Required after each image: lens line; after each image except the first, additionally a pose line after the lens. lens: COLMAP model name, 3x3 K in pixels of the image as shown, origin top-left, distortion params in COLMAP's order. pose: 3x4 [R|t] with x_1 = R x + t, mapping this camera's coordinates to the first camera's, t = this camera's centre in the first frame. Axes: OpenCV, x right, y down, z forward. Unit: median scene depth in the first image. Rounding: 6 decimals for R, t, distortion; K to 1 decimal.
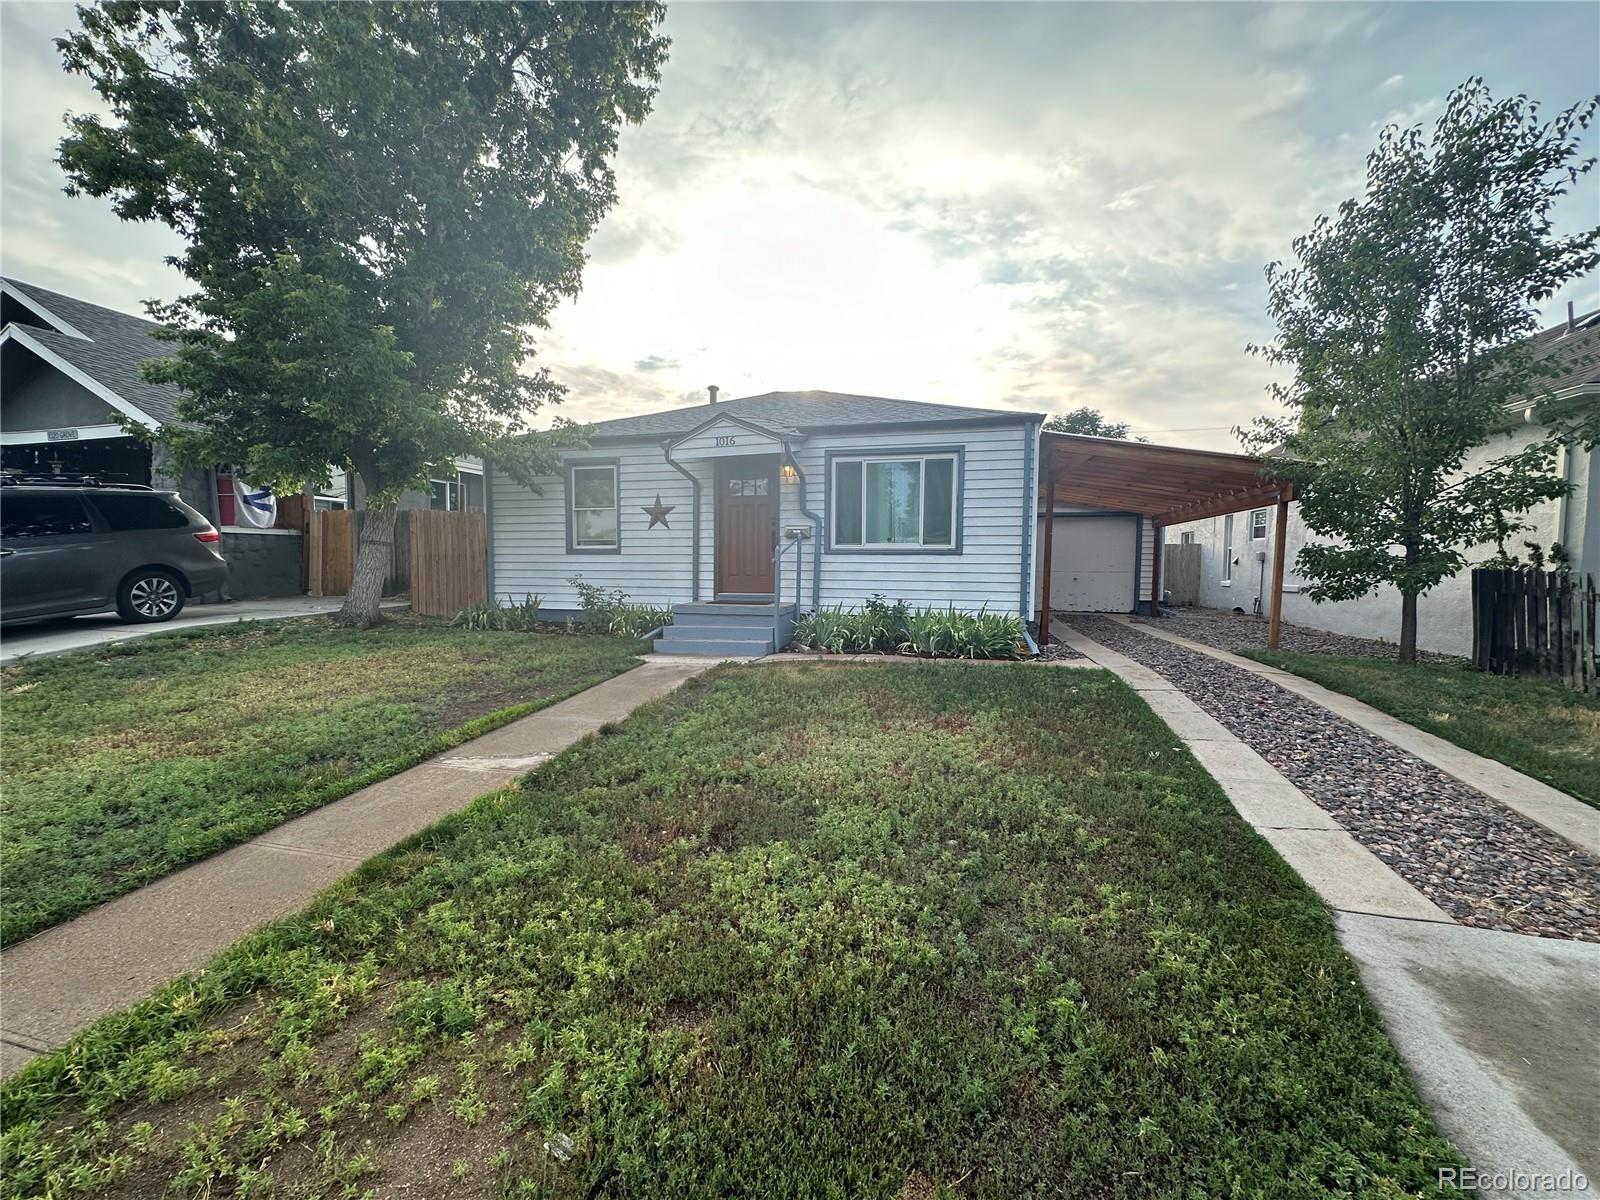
lens RADIAL K [[642.4, 0, 800.0], [0, 642.4, 600.0], [0, 0, 1]] dist [-0.000596, -0.000414]
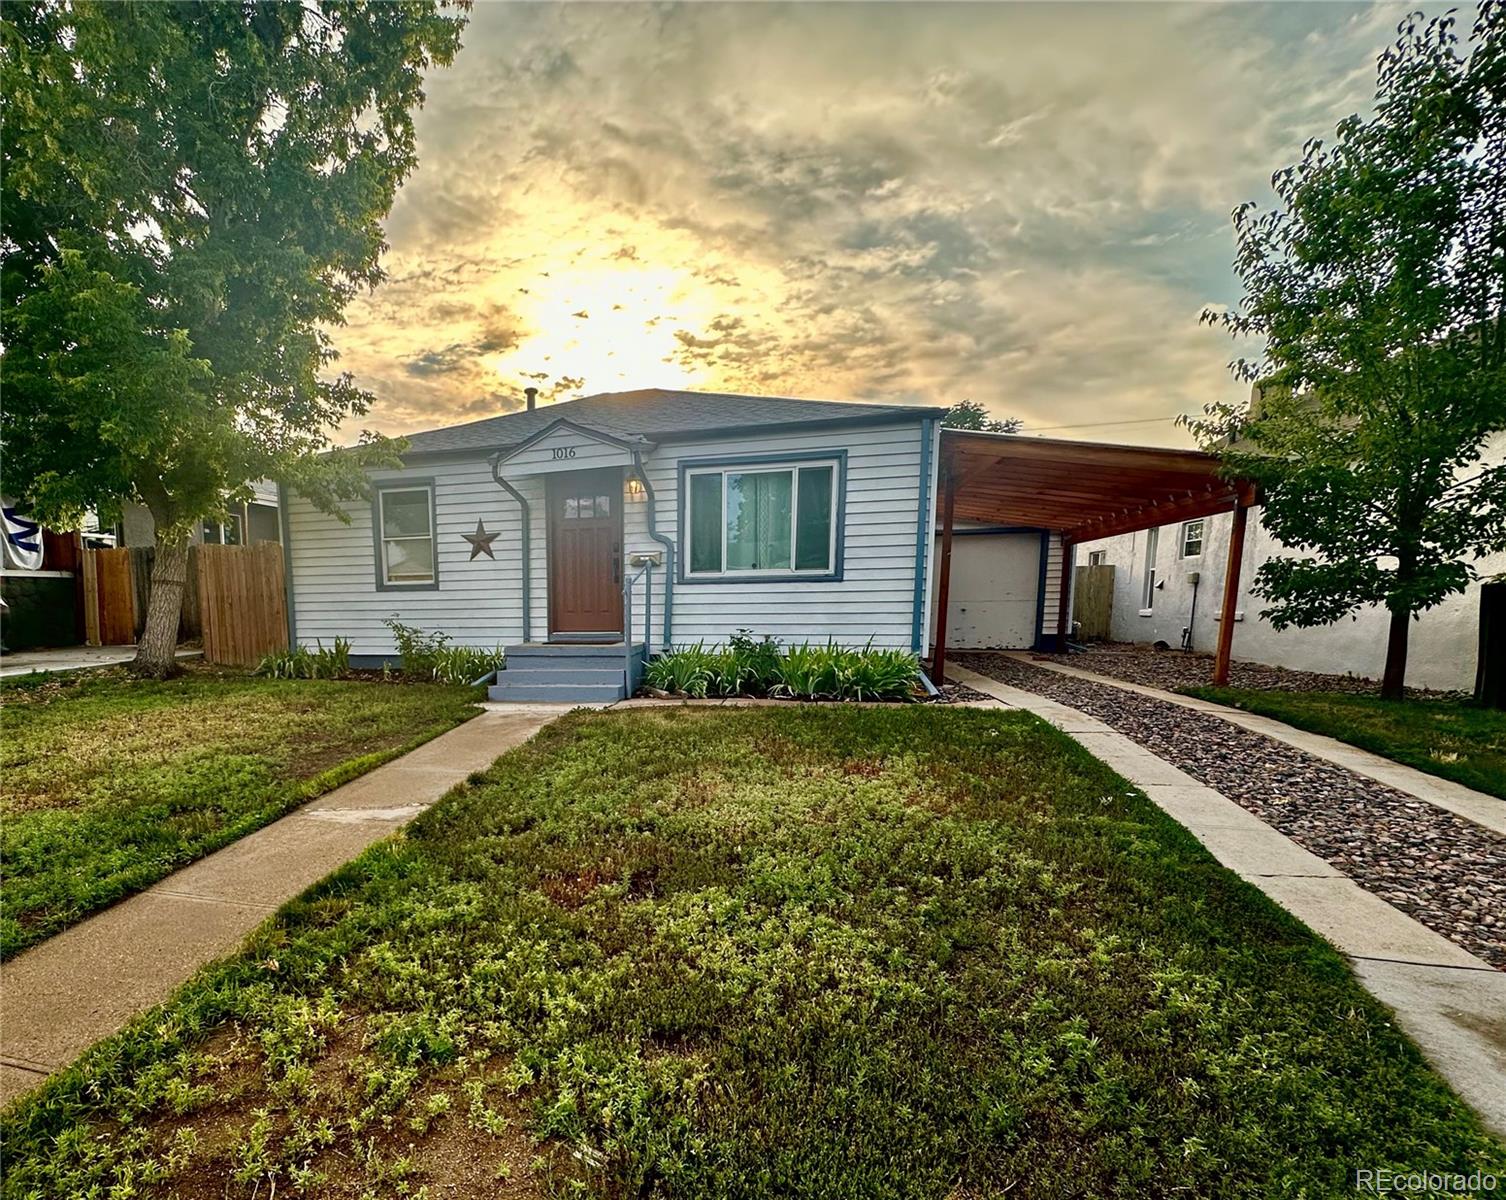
lens RADIAL K [[697.2, 0, 753.2], [0, 697.2, 666.2], [0, 0, 1]] dist [-0.002034, 0.000252]
pose [[0.998630, -0.014016, -0.050417, 0.166139], [0.017742, 0.997083, 0.074232, -0.026688], [0.049229, -0.075025, 0.995966, 0.062336]]
